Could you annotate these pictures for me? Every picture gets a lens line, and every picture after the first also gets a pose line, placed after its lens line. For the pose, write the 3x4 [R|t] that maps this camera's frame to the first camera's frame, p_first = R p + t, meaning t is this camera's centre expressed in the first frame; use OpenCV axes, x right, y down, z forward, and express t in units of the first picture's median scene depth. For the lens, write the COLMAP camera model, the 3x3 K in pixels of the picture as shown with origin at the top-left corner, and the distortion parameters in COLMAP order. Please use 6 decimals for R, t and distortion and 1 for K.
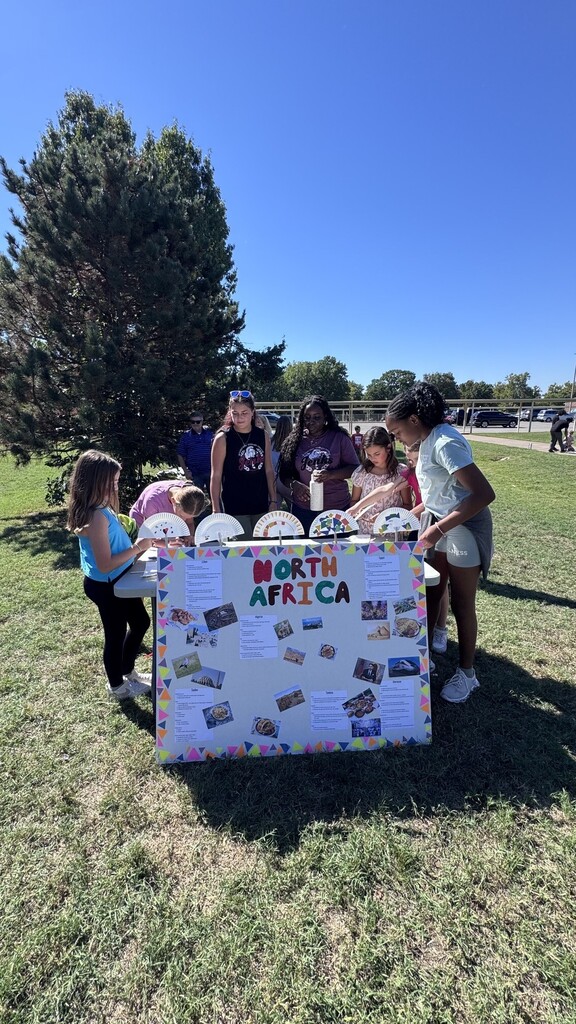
lens RADIAL K [[406.6, 0, 281.5], [0, 406.6, 508.7], [0, 0, 1]] dist [0.006899, -0.000380]
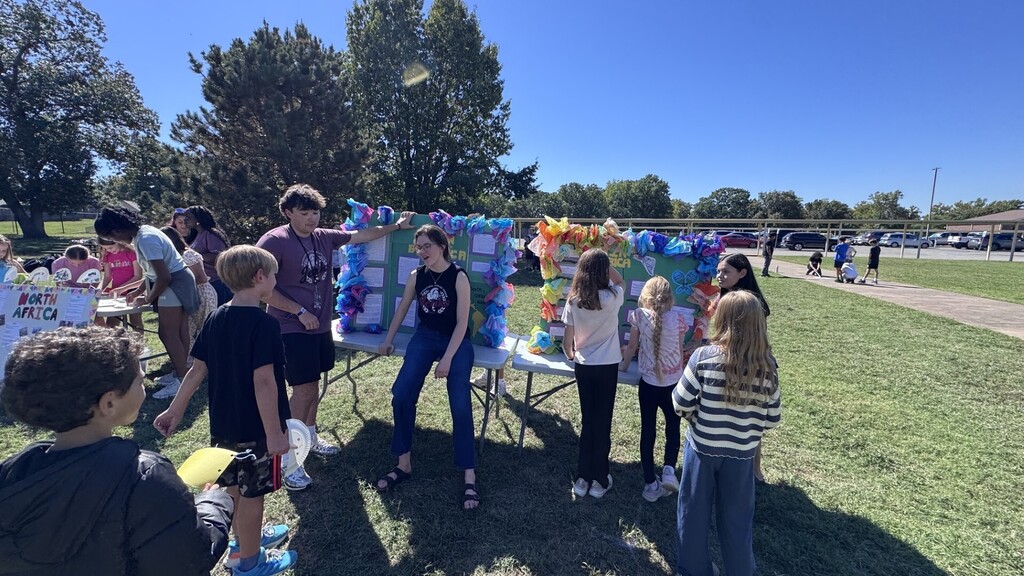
lens RADIAL K [[406.6, 0, 512.0], [0, 406.6, 288.0], [0, 0, 1]] dist [0.006899, -0.000380]
pose [[0.967311, 0.059539, -0.246503, 0.197526], [-0.080942, 0.993692, -0.077616, 0.005609], [0.240327, 0.095031, 0.966029, -0.019119]]
